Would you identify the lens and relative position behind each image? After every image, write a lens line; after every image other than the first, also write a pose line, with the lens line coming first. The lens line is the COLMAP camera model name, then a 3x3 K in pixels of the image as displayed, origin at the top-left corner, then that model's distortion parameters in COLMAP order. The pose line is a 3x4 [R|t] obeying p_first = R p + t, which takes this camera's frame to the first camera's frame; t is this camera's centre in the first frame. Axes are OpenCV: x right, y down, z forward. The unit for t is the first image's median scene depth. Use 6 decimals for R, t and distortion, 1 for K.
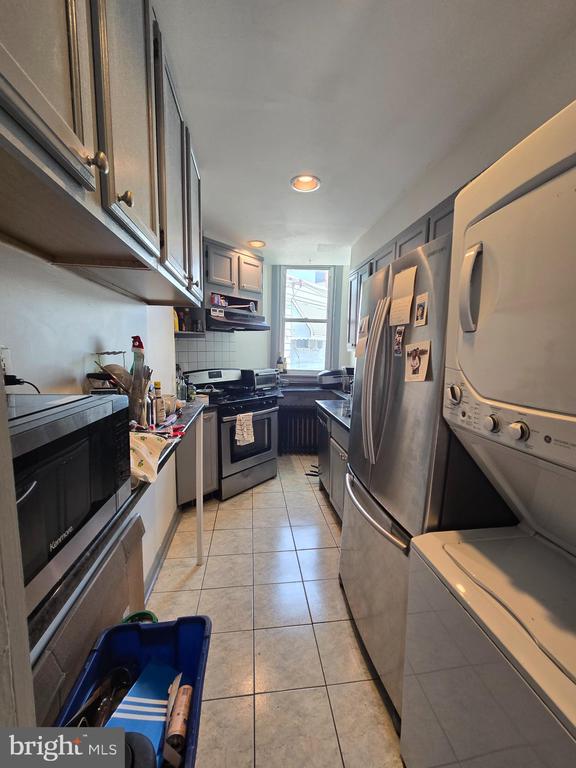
lens RADIAL K [[312.6, 0, 287.2], [0, 312.6, 384.7], [0, 0, 1]] dist [0.002200, 0.000304]
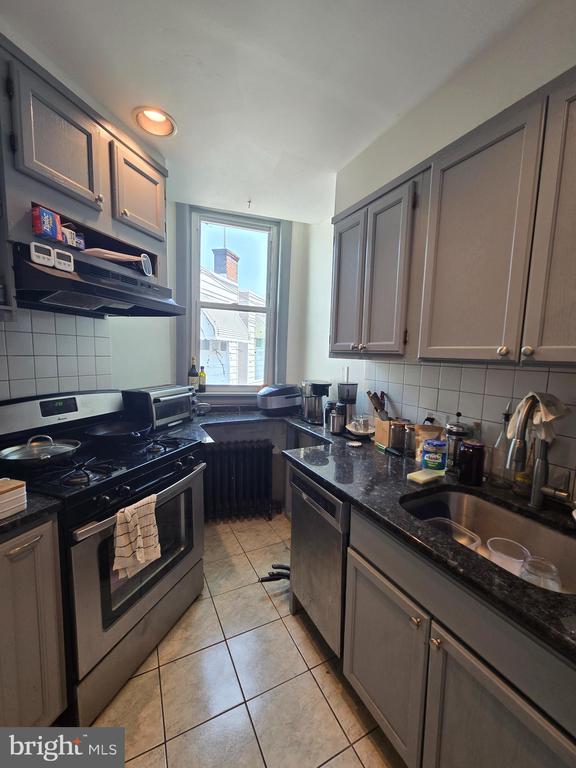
lens RADIAL K [[312.6, 0, 290.3], [0, 312.6, 386.4], [0, 0, 1]] dist [0.002200, 0.000304]
pose [[0.935978, -0.025154, 0.351158, -0.075744], [0.025378, 0.999670, 0.003966, -0.056242], [-0.351142, 0.005199, 0.936308, 0.462508]]
